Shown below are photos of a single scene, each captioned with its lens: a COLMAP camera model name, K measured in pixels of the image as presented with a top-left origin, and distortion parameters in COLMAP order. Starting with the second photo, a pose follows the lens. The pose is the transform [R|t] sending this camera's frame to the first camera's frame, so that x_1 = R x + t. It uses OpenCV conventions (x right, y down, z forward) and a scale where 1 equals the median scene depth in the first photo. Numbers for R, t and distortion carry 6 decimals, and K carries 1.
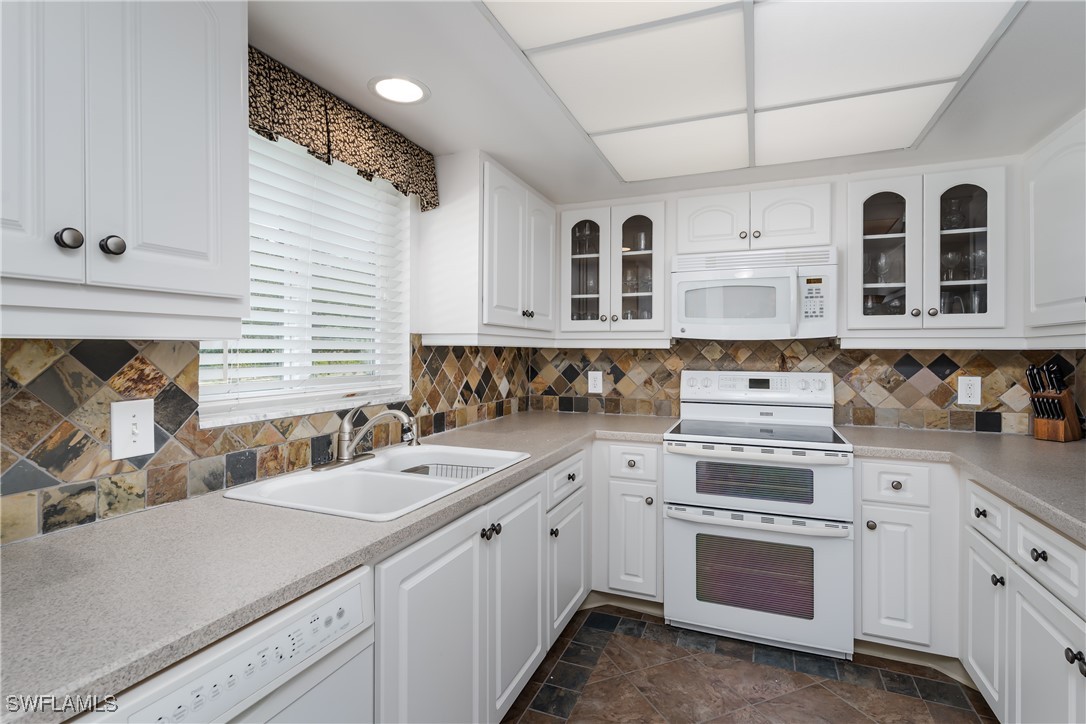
lens RADIAL K [[545.3, 0, 546.9], [0, 545.3, 353.5], [0, 0, 1]] dist [-0.005837, -0.000420]
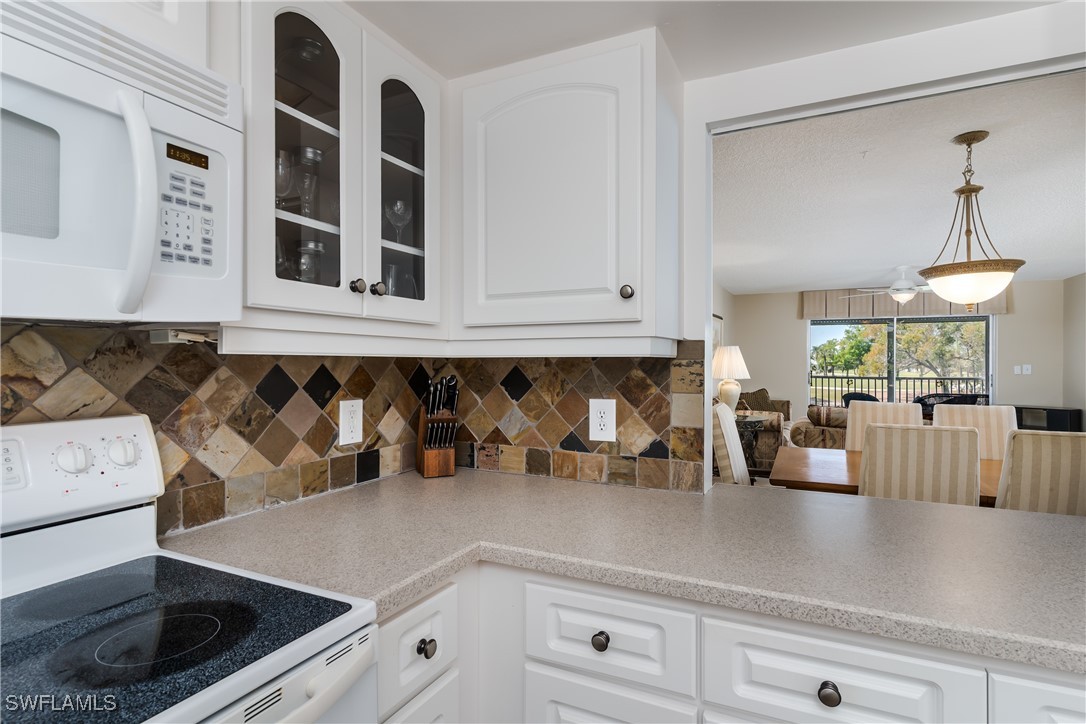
lens RADIAL K [[545.3, 0, 550.5], [0, 545.3, 360.2], [0, 0, 1]] dist [-0.005837, -0.000420]
pose [[0.057685, -0.001417, 0.998334, 0.185007], [0.005492, 0.999984, 0.001102, -0.003902], [-0.998320, 0.005419, 0.057692, 0.869716]]
